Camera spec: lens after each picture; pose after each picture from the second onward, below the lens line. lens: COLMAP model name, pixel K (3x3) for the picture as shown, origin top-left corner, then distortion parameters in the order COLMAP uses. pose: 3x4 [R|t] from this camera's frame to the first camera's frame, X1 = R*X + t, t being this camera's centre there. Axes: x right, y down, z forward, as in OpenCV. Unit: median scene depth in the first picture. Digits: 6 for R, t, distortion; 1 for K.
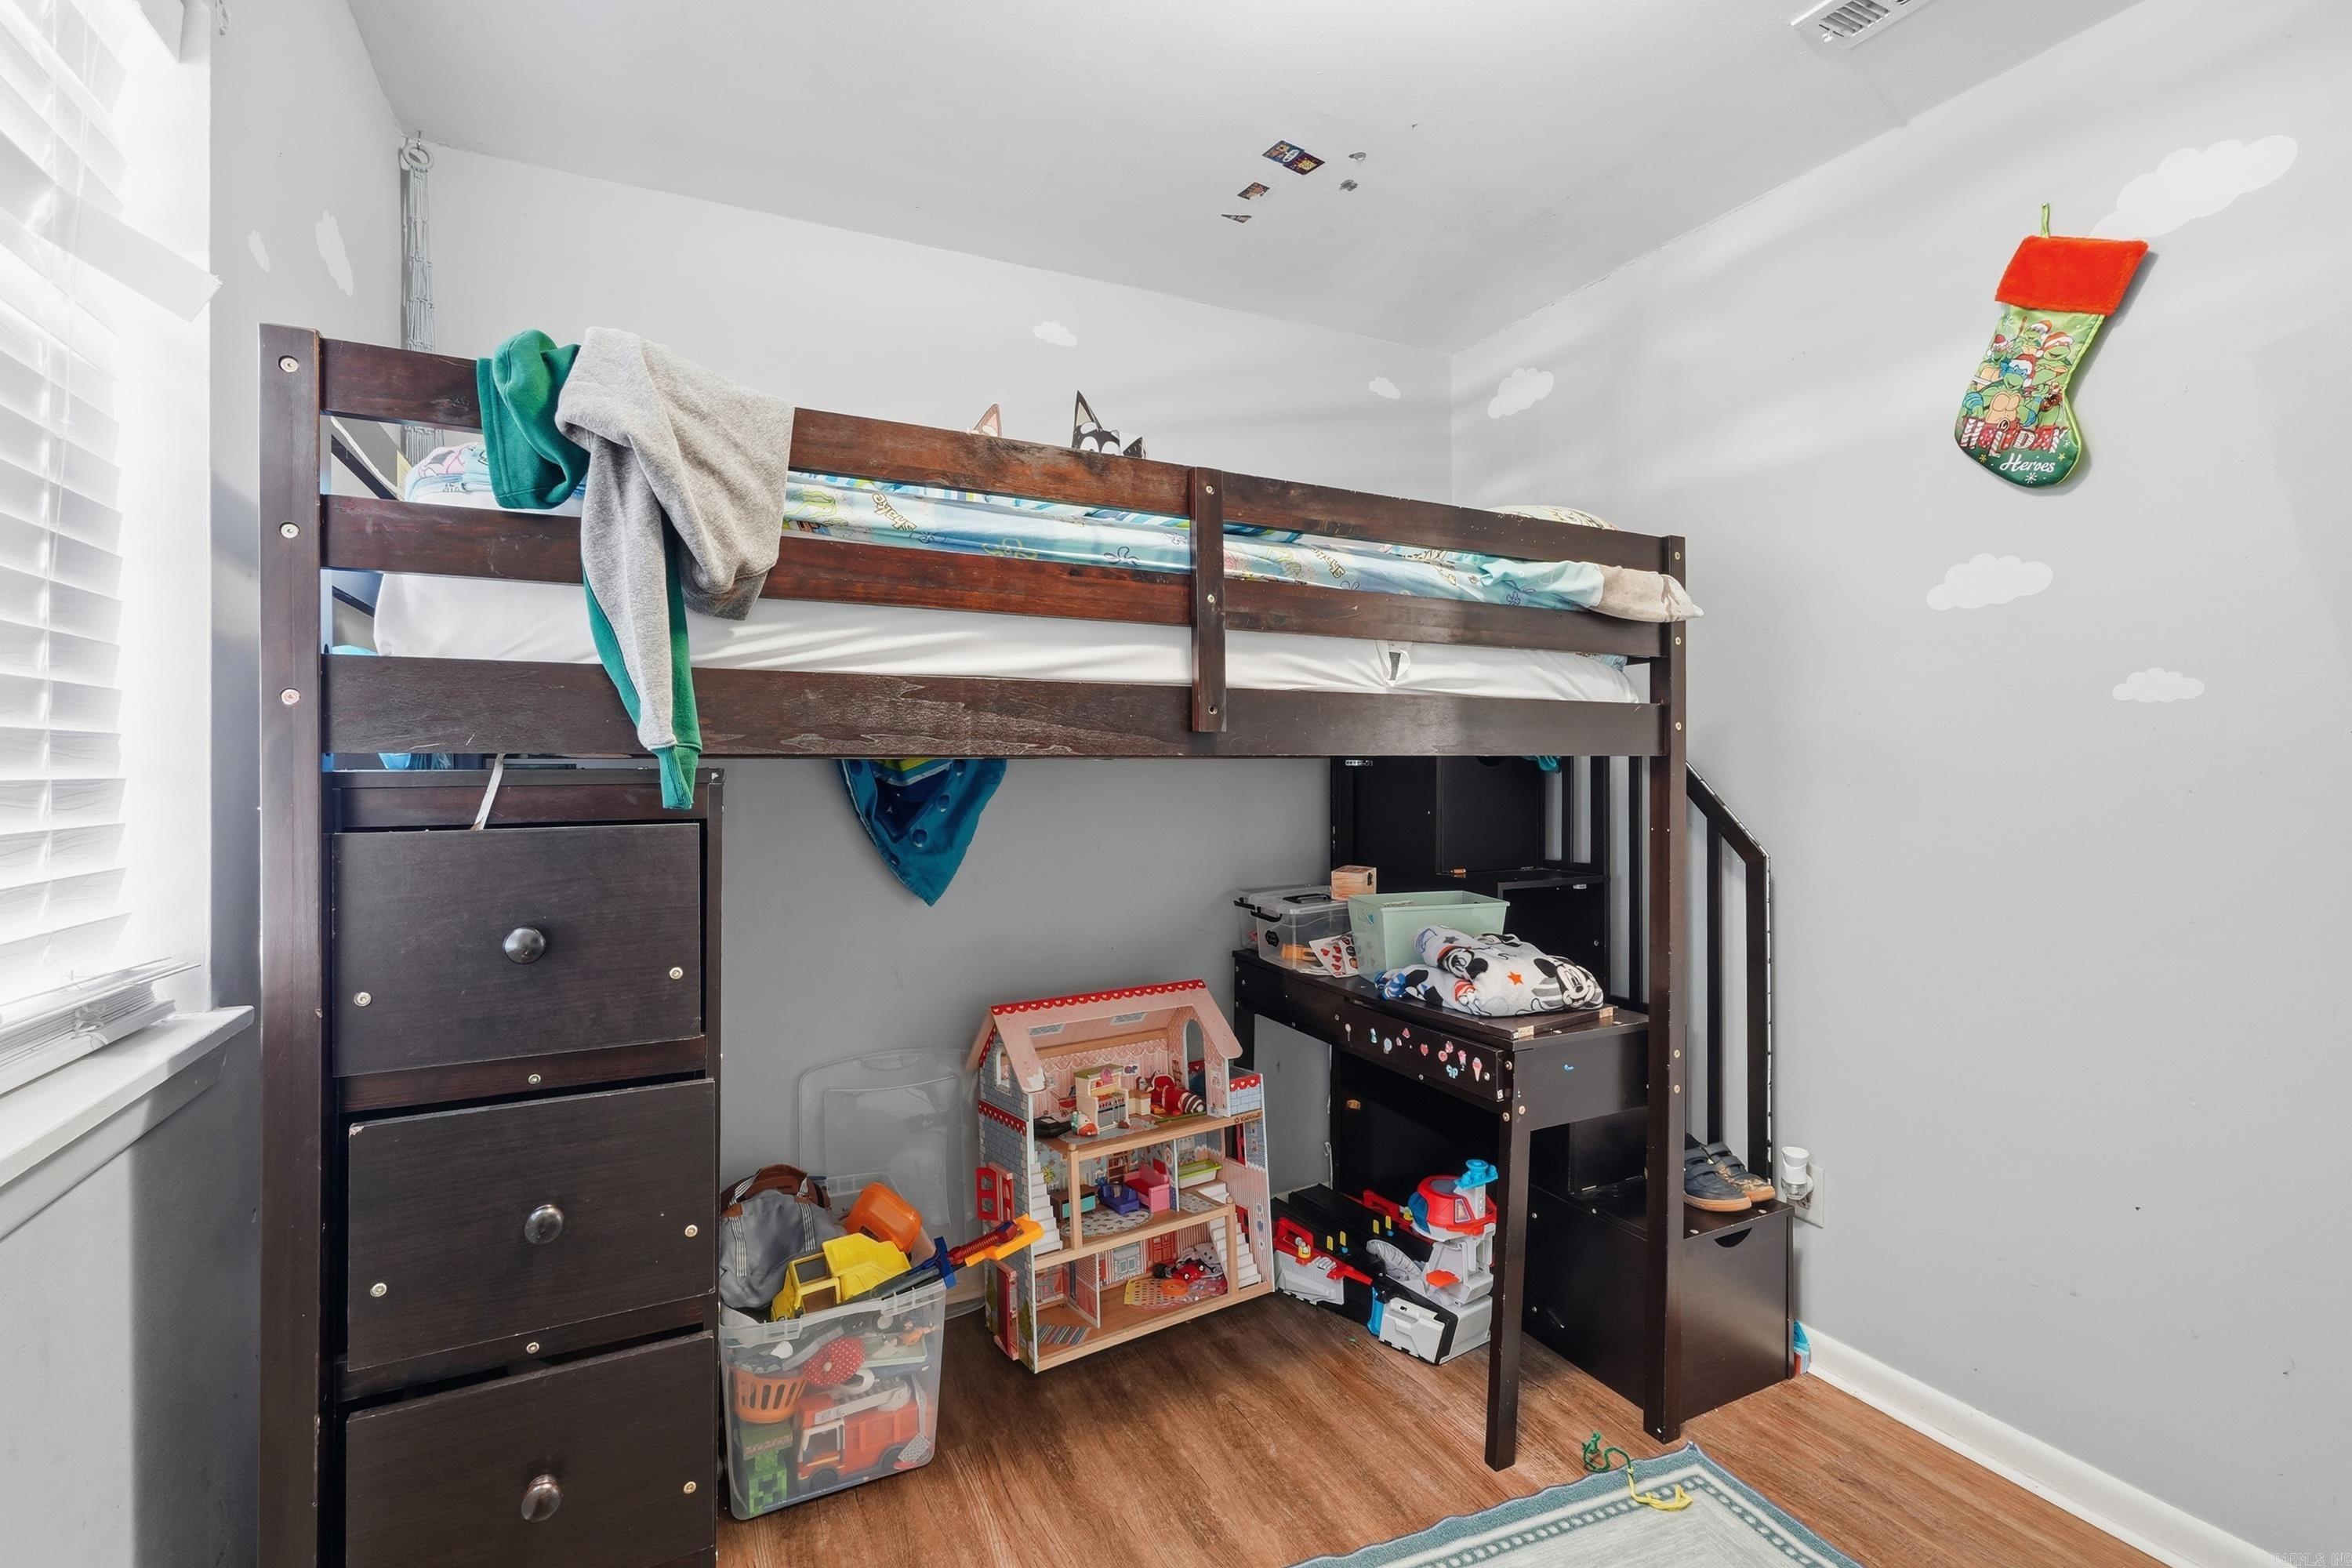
lens RADIAL K [[1038.0, 0, 1170.0], [0, 1038.0, 764.7], [0, 0, 1]] dist [-0.000783, 0.002445]
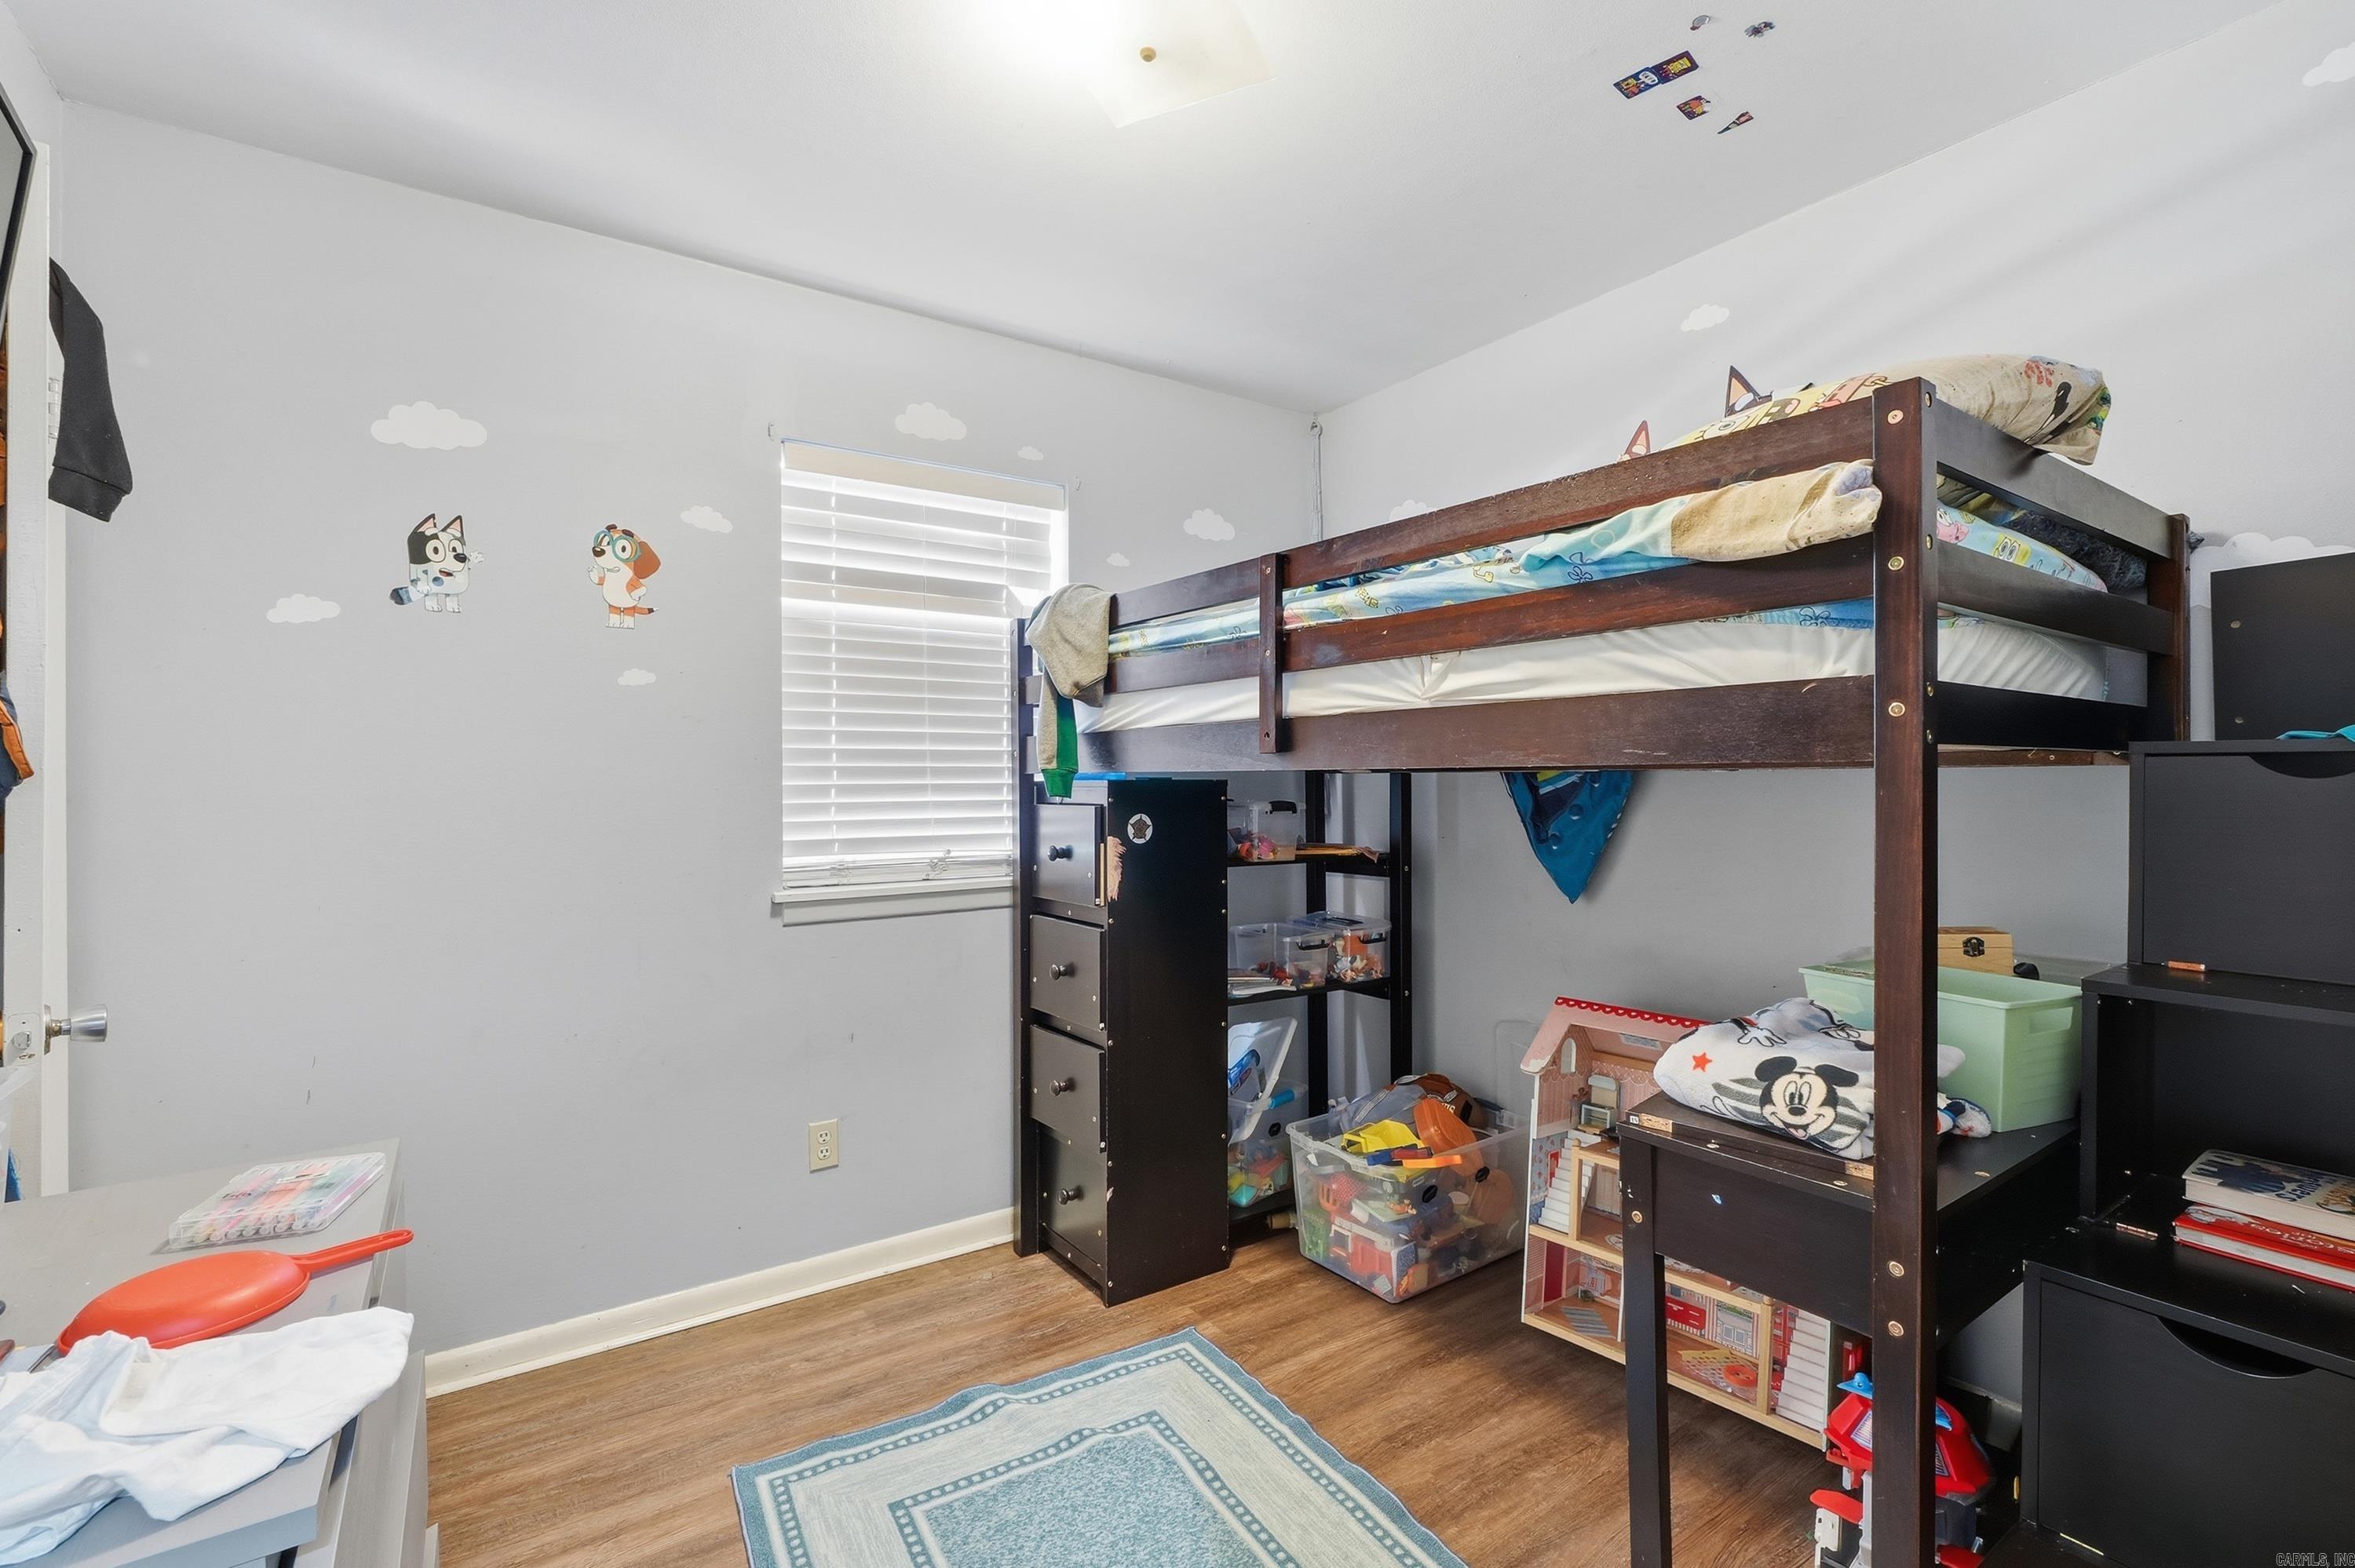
lens RADIAL K [[1039.2, 0, 1168.3], [0, 1039.2, 788.5], [0, 0, 1]] dist [-0.000783, 0.002445]
pose [[0.150741, 0.008939, -0.988533, 1.013239], [0.003146, 0.999950, 0.009522, 0.000767], [0.988568, -0.004546, 0.150706, 0.509687]]
